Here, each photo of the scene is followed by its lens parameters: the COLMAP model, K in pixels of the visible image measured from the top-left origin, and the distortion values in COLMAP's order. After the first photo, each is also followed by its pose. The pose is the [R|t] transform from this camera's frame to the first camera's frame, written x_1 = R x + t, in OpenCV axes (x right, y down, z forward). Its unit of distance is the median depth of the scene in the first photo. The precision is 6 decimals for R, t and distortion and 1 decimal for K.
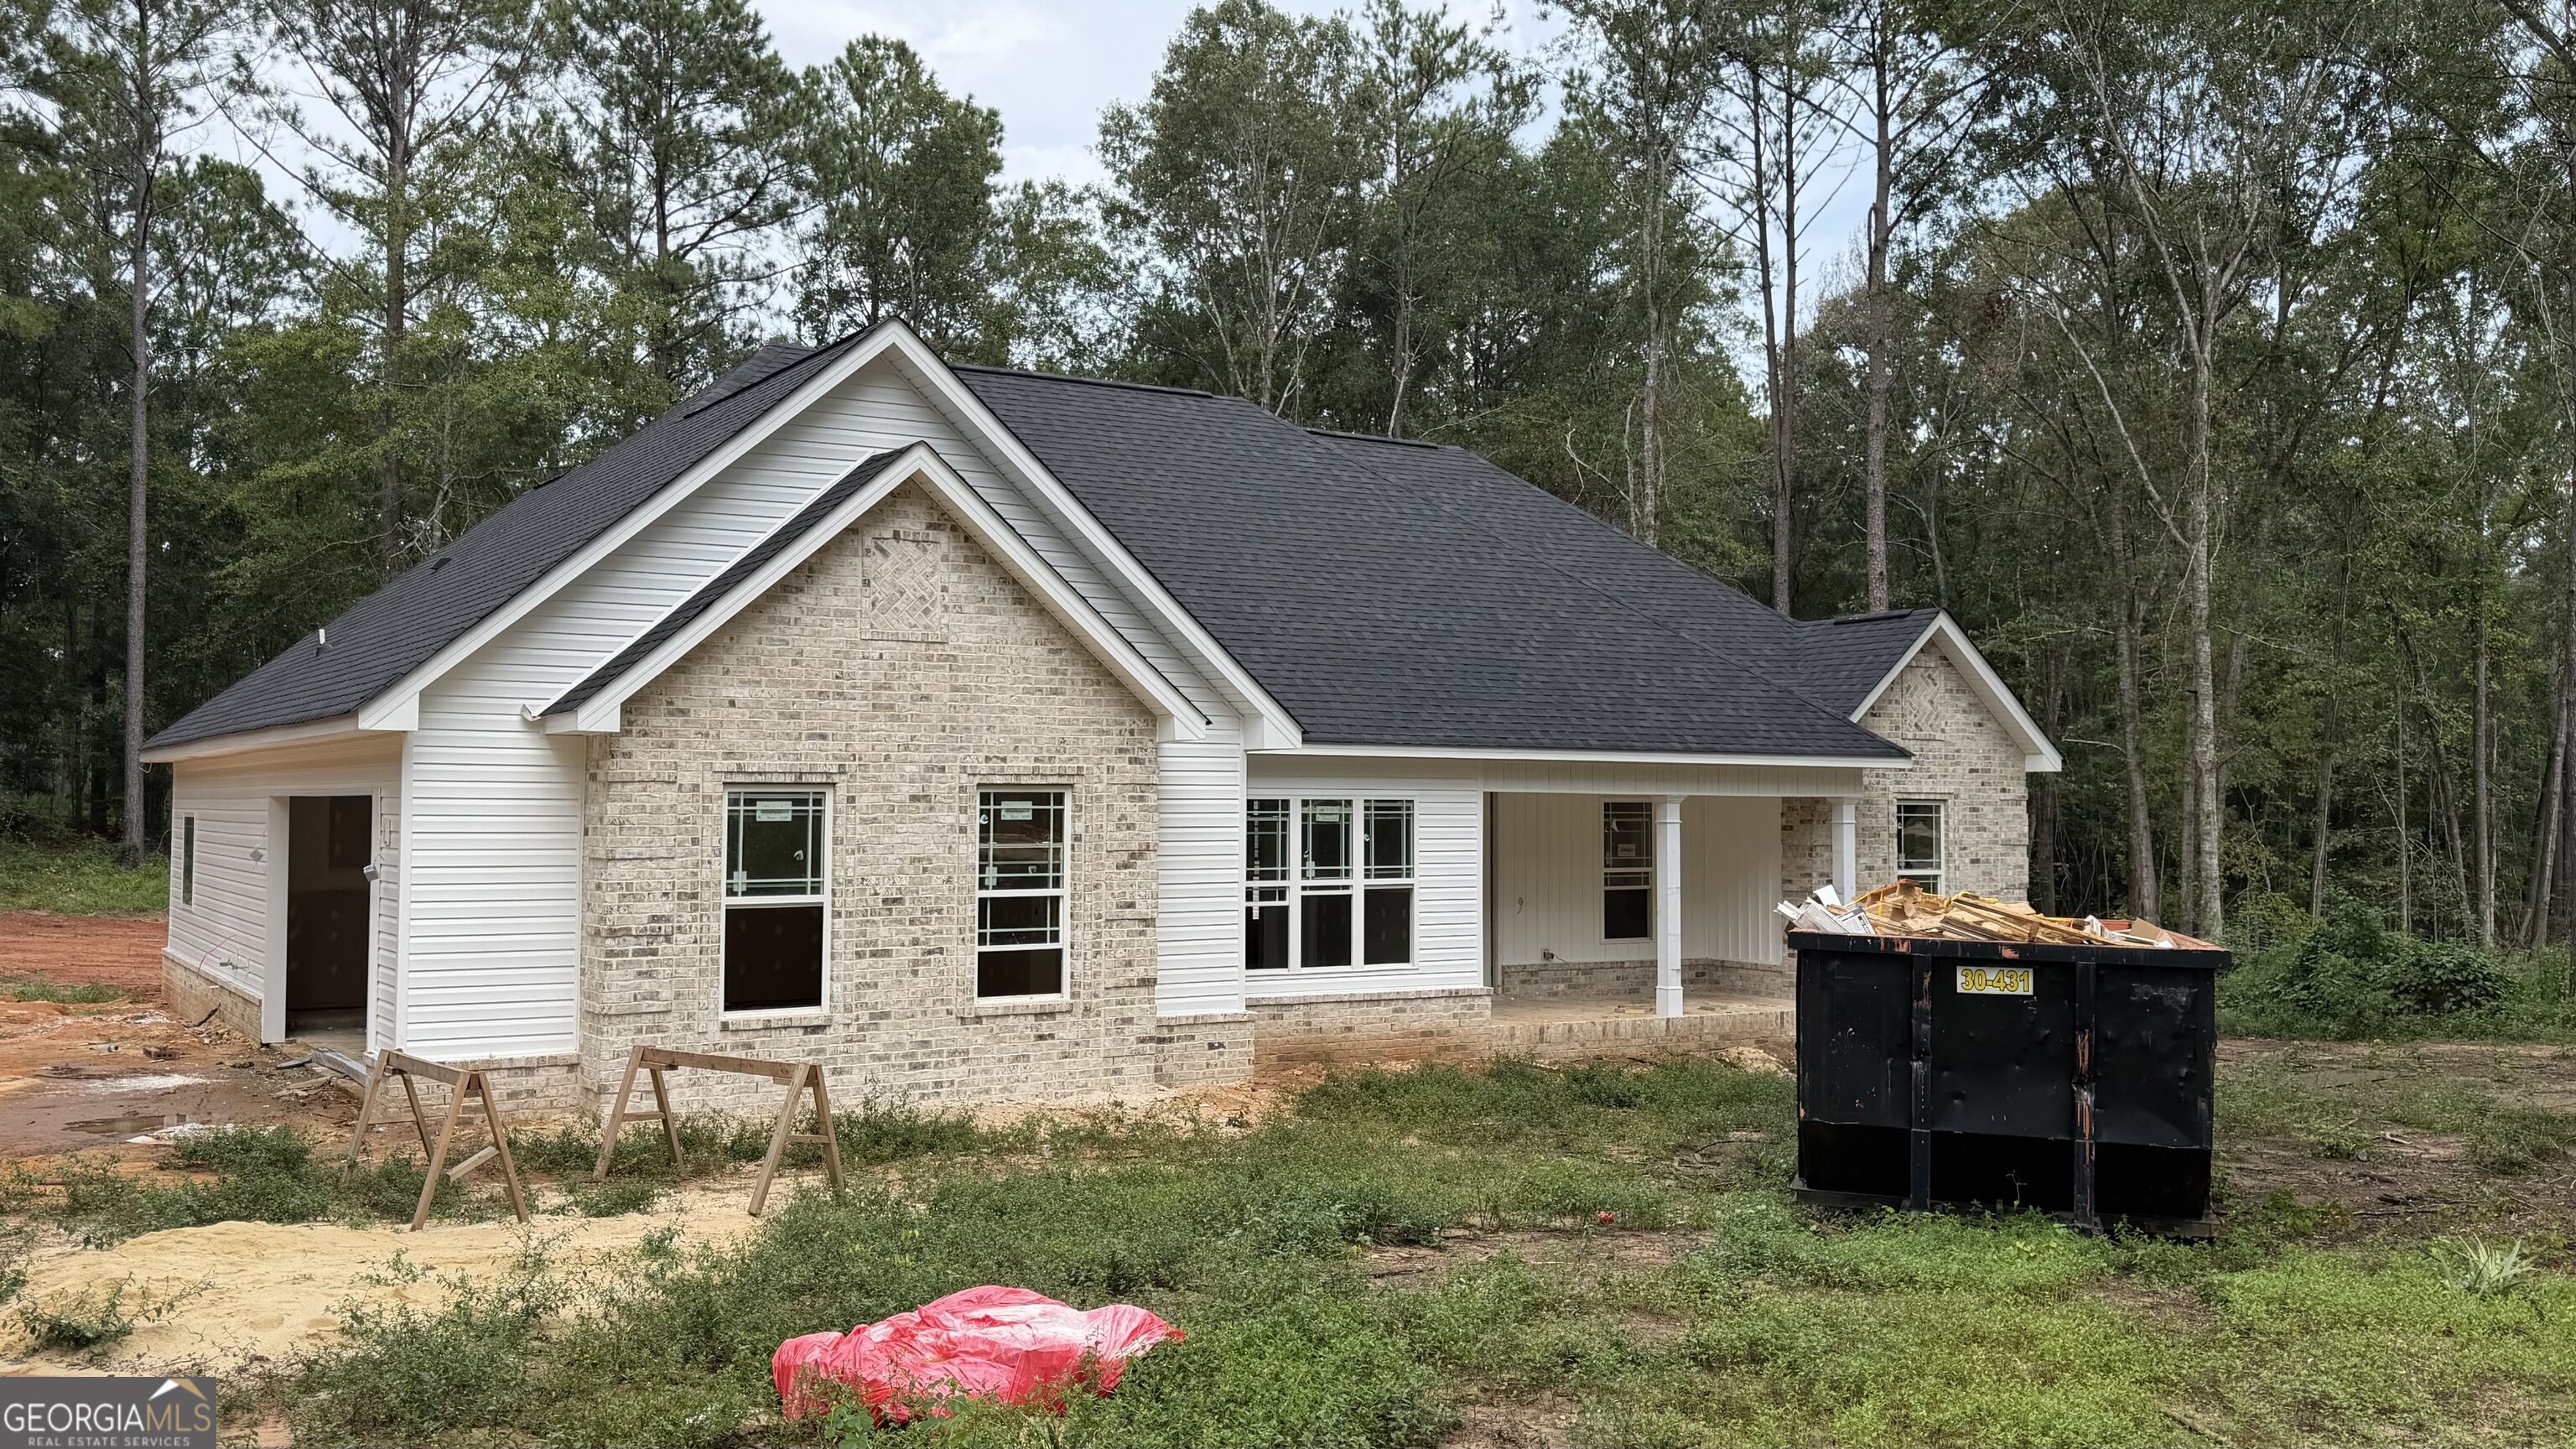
lens RADIAL K [[2322.0, 0, 1305.7], [0, 2322.0, 734.6], [0, 0, 1]] dist [0.098661, -0.178598]
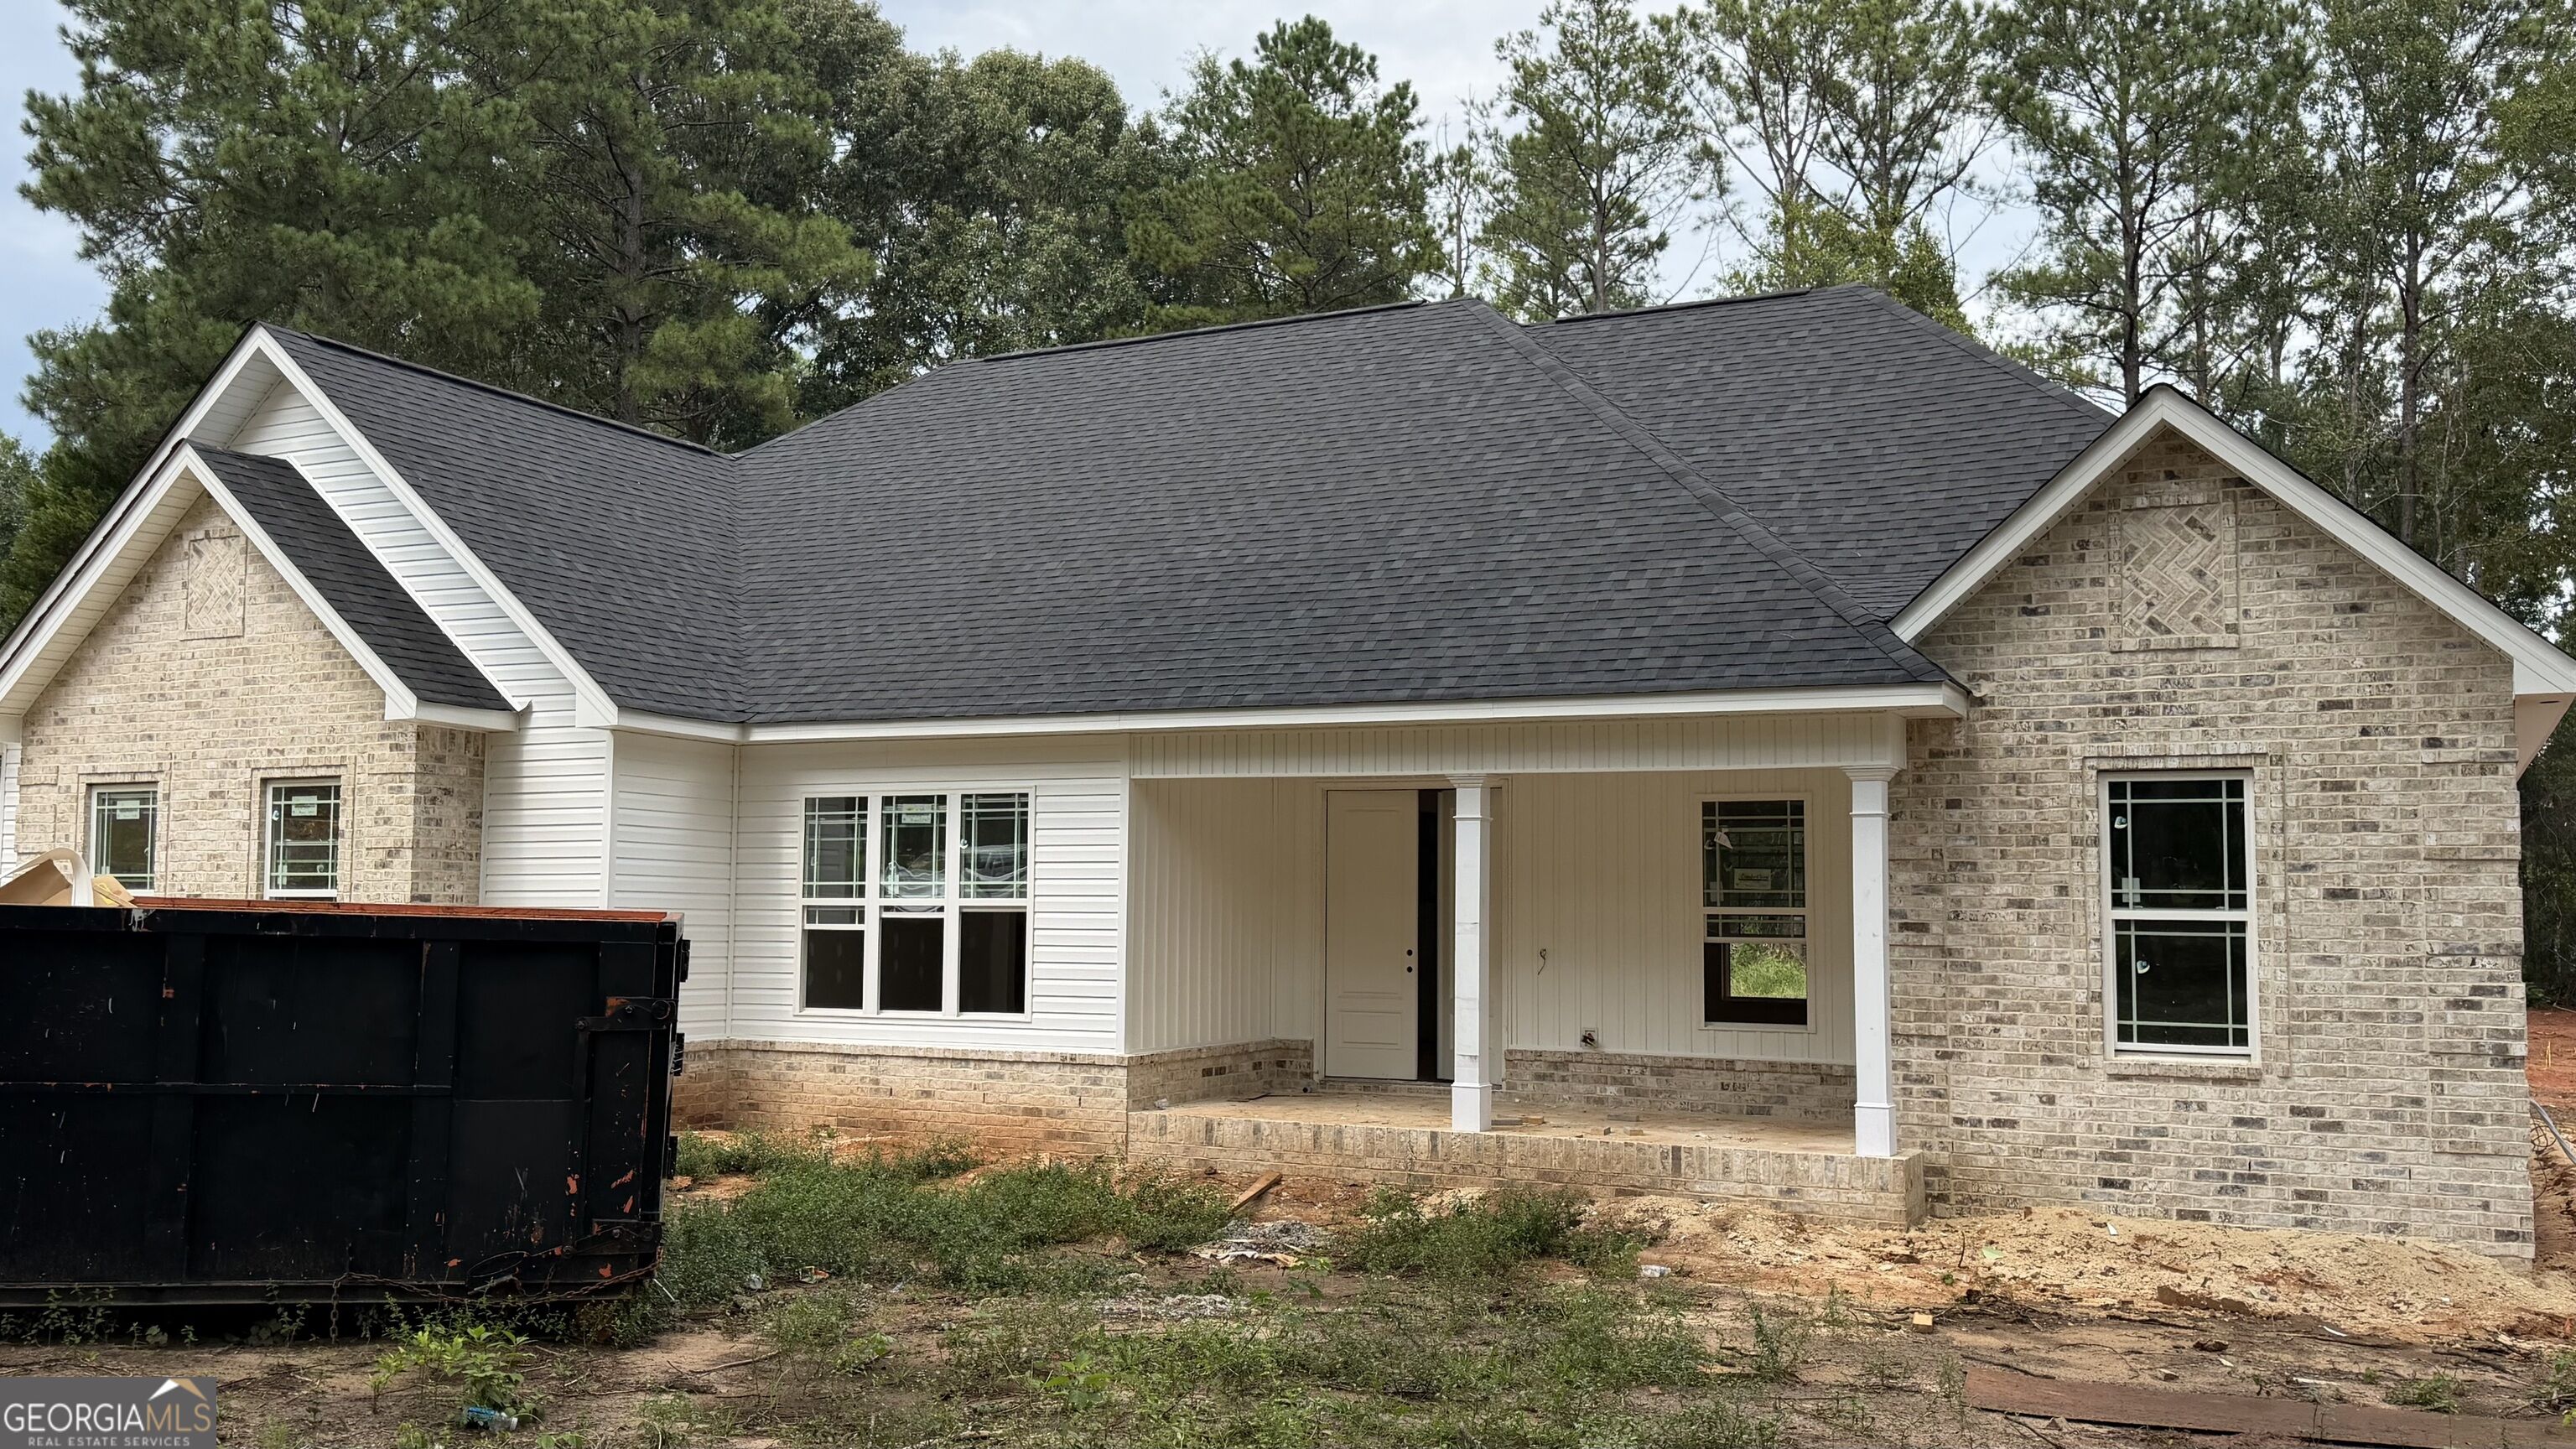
lens RADIAL K [[2322.0, 0, 1170.1], [0, 2322.0, 749.8], [0, 0, 1]] dist [0.098661, -0.178598]
pose [[0.494613, -0.061394, -0.866942, 0.815045], [0.018001, 0.998012, -0.060406, 0.068575], [0.868927, 0.014272, 0.494734, 0.770302]]
